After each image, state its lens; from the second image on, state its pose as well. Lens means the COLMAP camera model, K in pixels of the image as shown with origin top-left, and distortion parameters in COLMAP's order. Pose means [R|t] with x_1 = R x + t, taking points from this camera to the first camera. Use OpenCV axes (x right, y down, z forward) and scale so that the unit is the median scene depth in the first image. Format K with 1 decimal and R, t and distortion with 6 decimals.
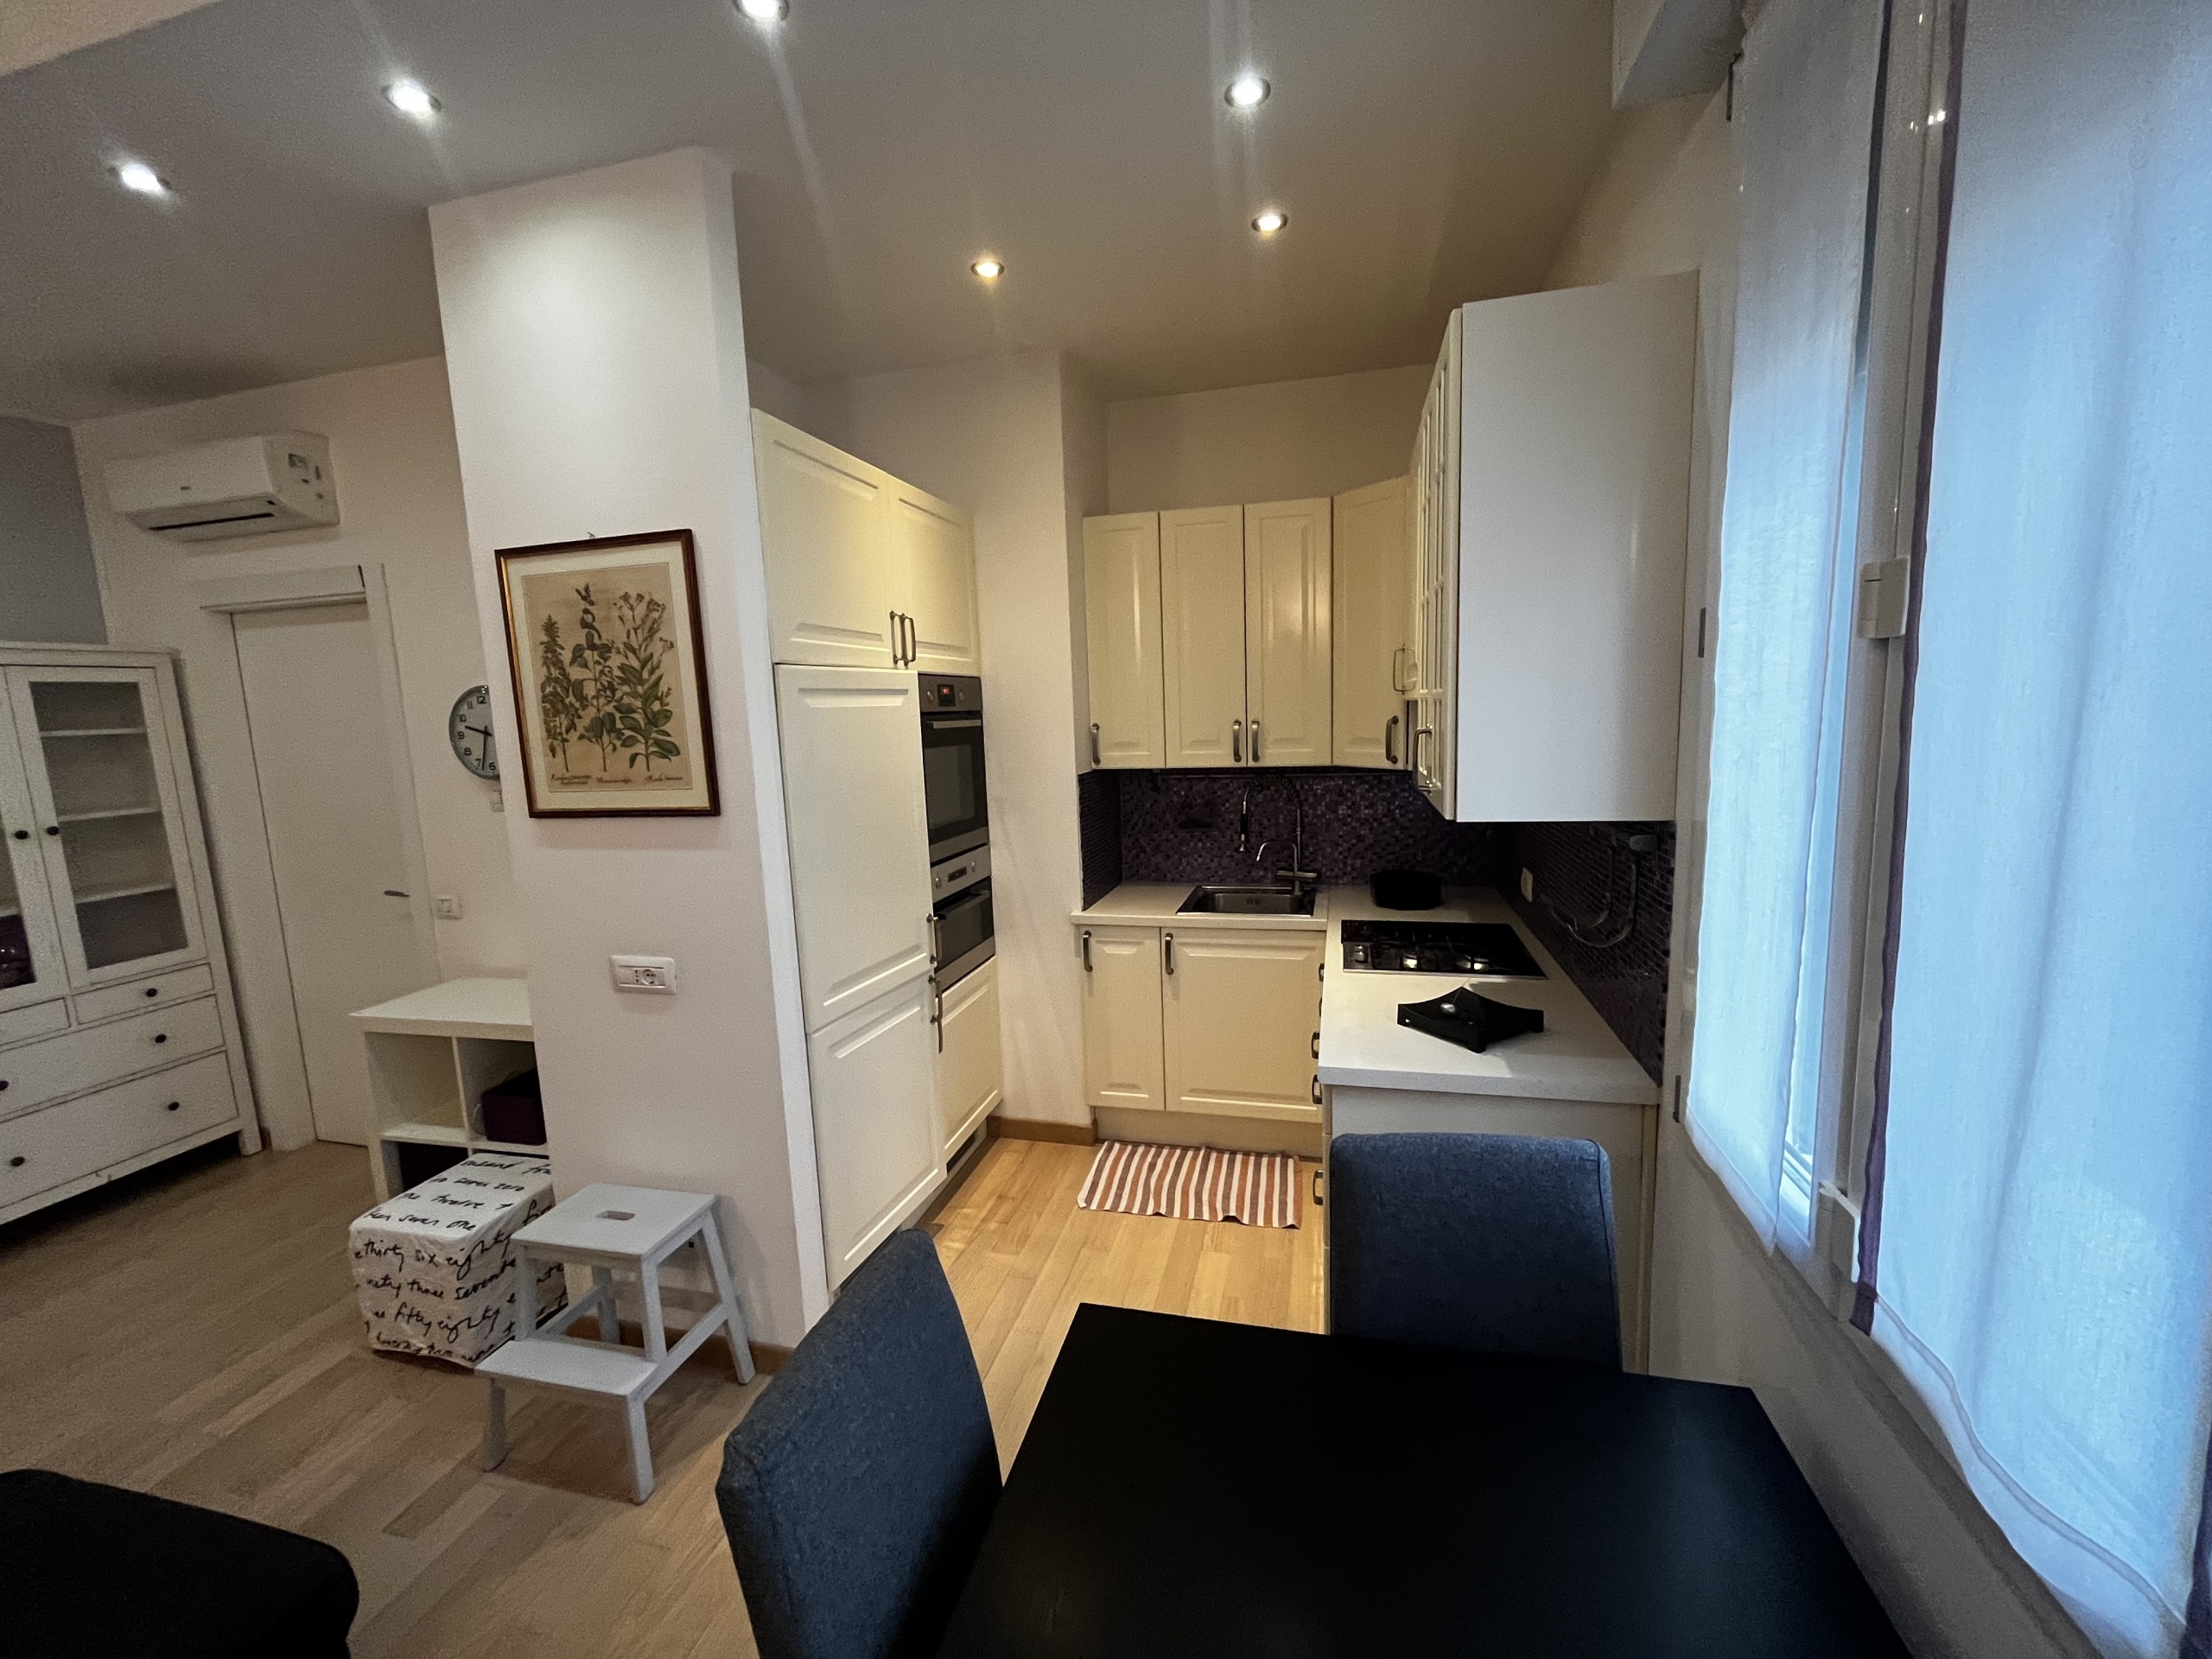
lens RADIAL K [[900.6, 0, 1112.0], [0, 900.6, 829.4], [0, 0, 1]] dist [-0.002076, -0.000313]
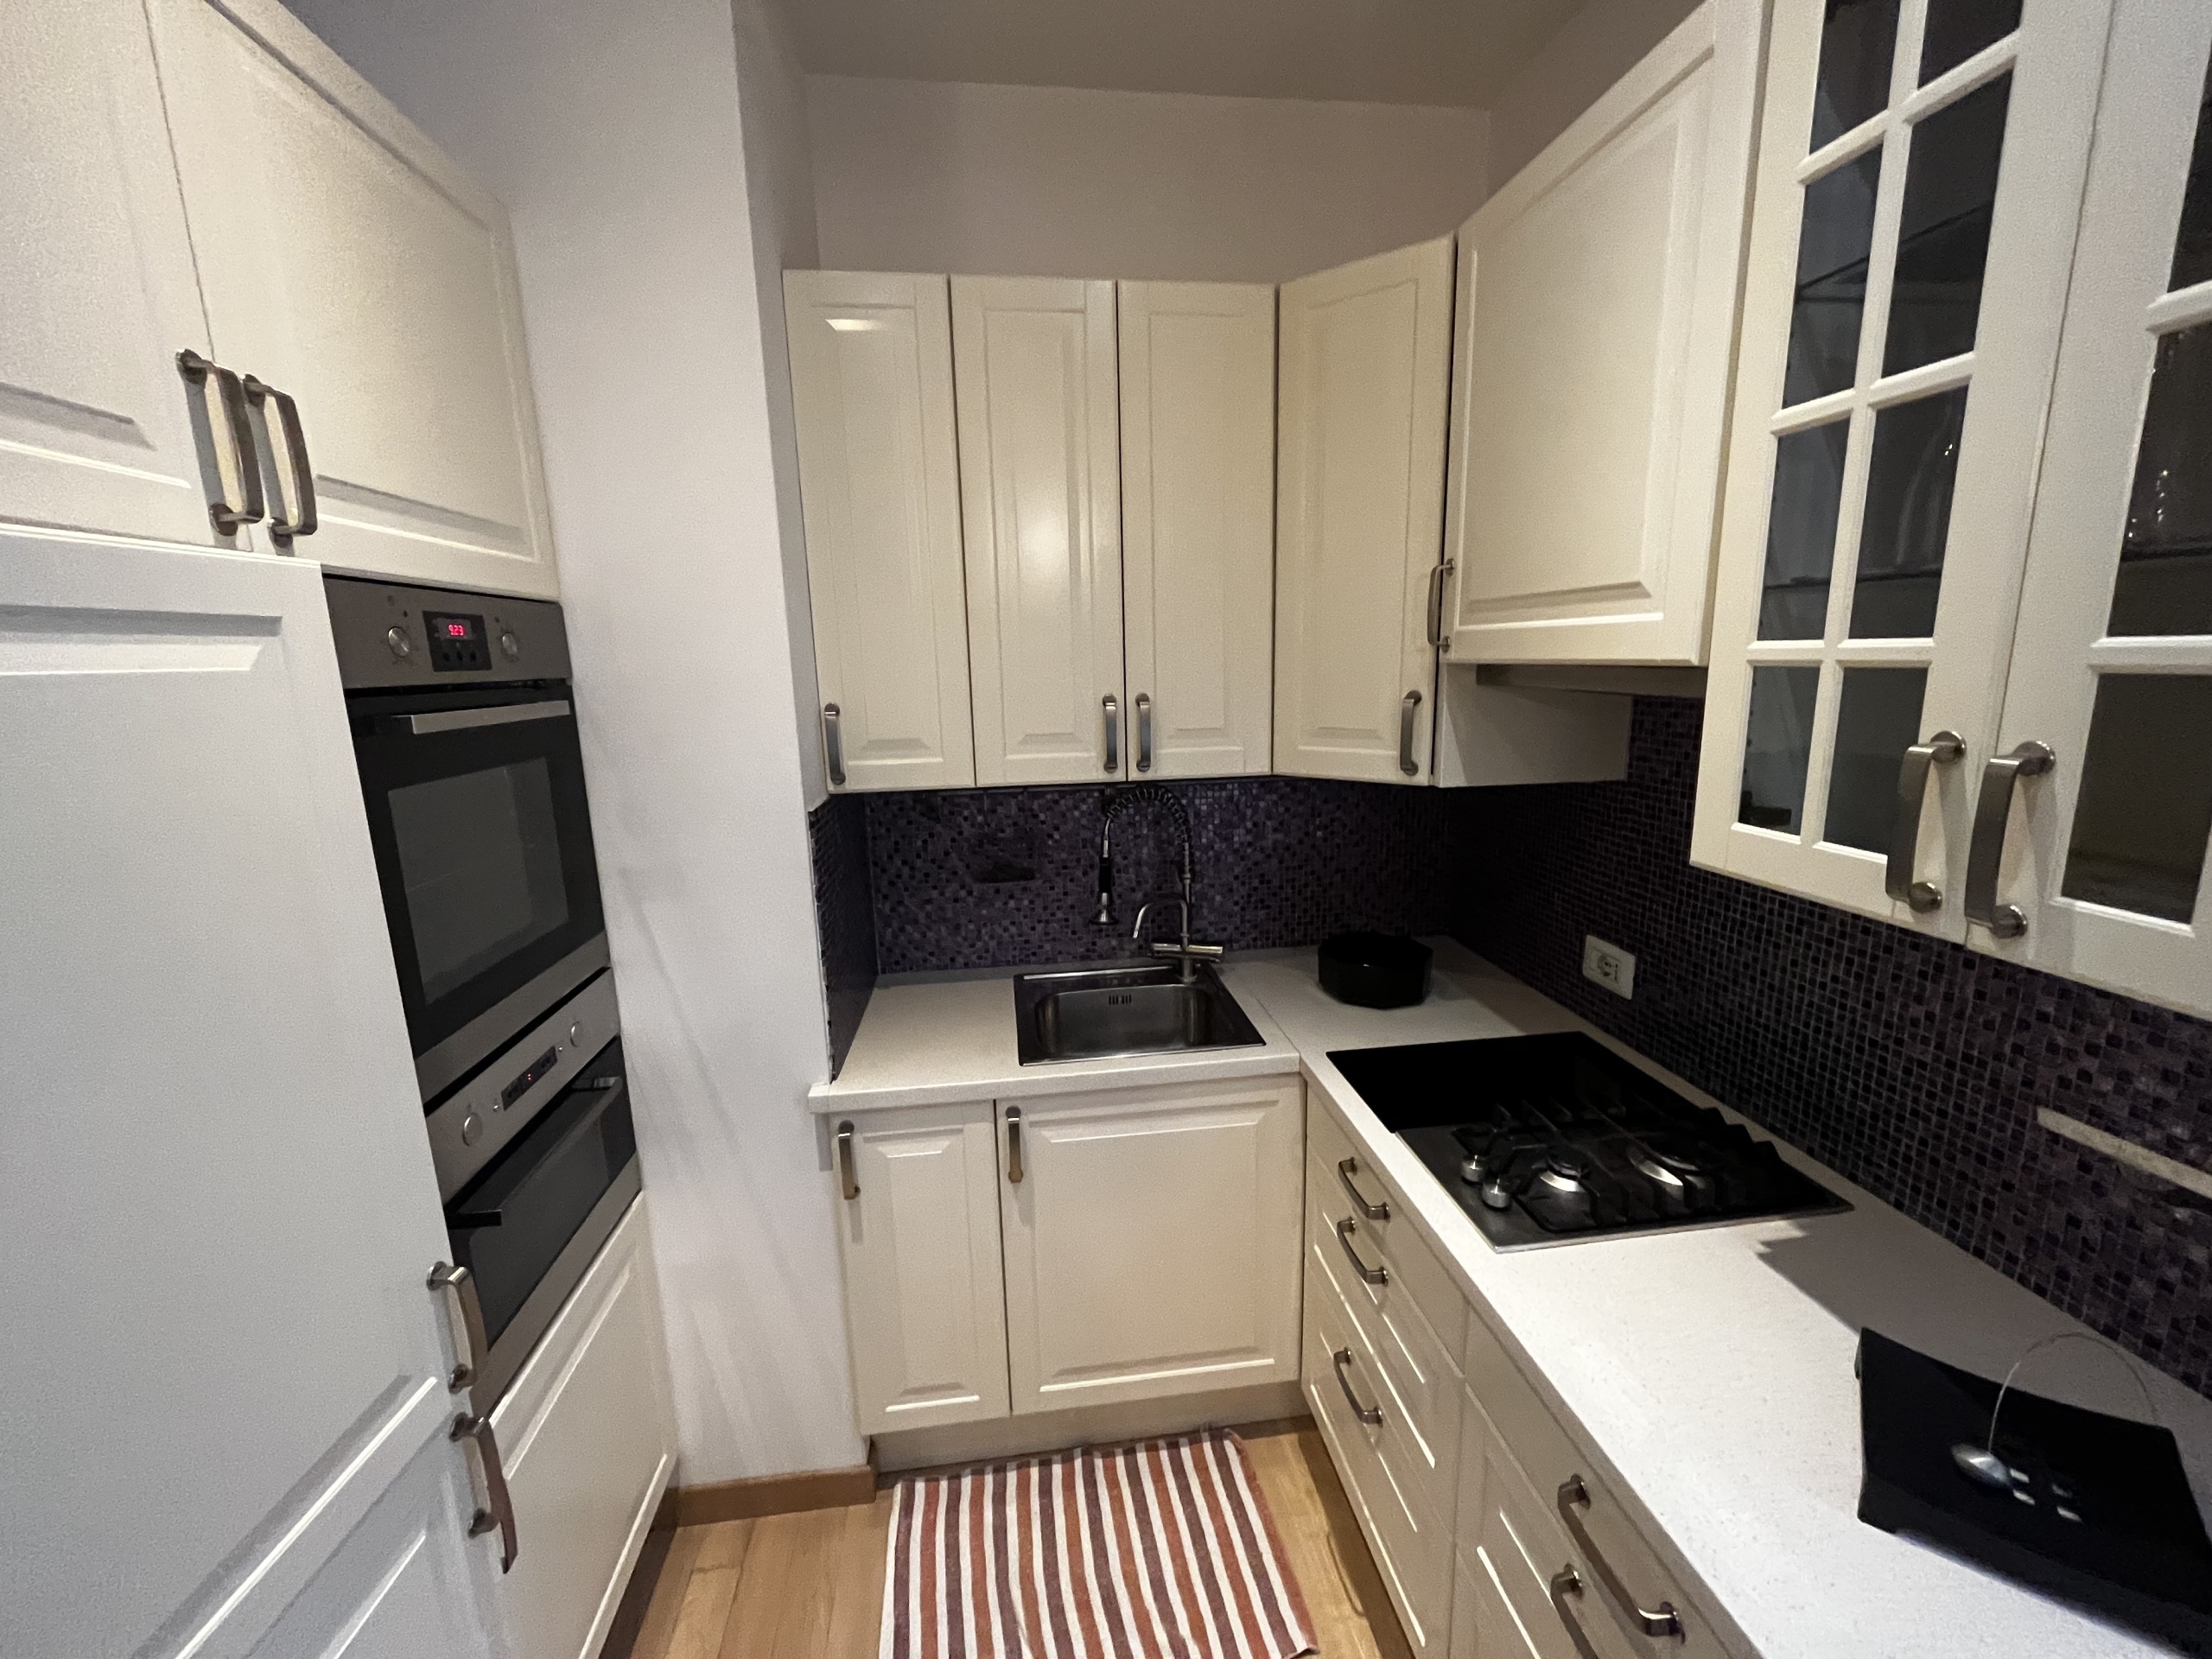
lens RADIAL K [[900.6, 0, 1112.0], [0, 900.6, 829.4], [0, 0, 1]] dist [-0.002076, -0.000313]
pose [[0.929131, -0.060816, 0.364715, -0.087273], [0.043783, 0.997537, 0.054799, -0.098125], [-0.367149, -0.034947, 0.929505, 0.678814]]
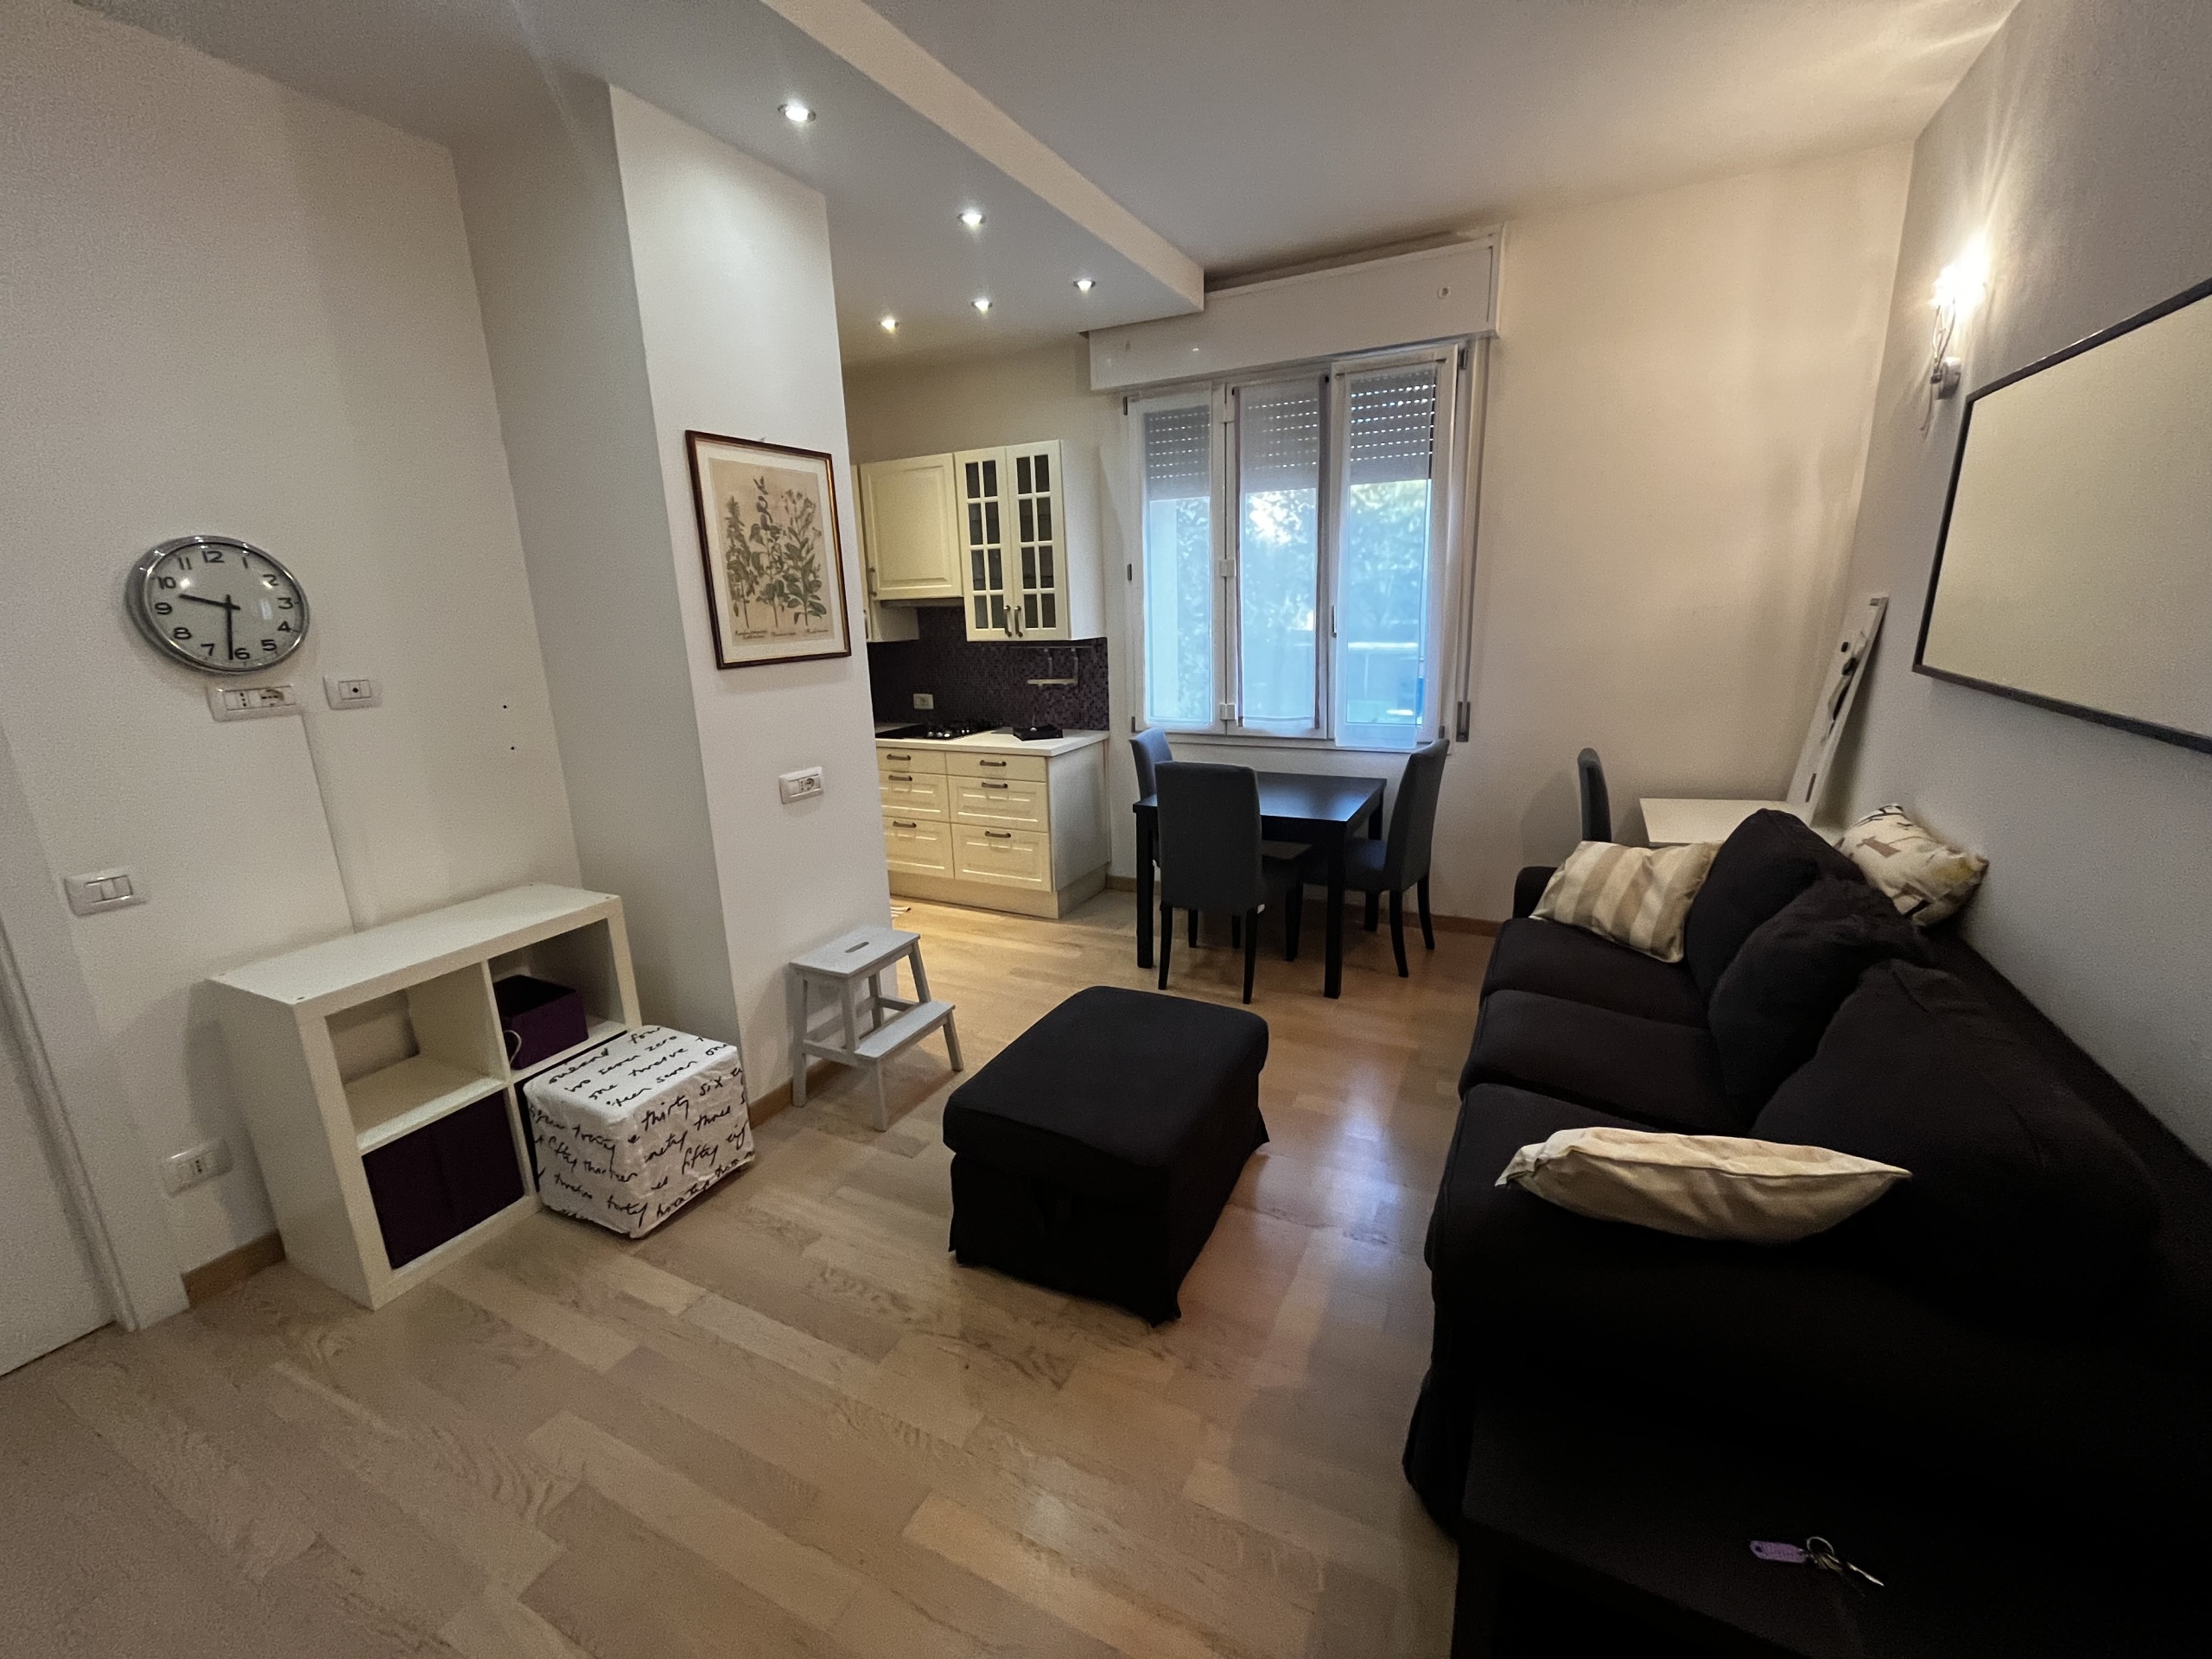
lens RADIAL K [[900.6, 0, 1112.0], [0, 900.6, 829.4], [0, 0, 1]] dist [-0.002076, -0.000313]
pose [[0.214262, -0.208917, 0.954173, -1.601684], [0.154564, 0.971803, 0.178069, 0.056724], [-0.964470, 0.109328, 0.240512, 0.236133]]
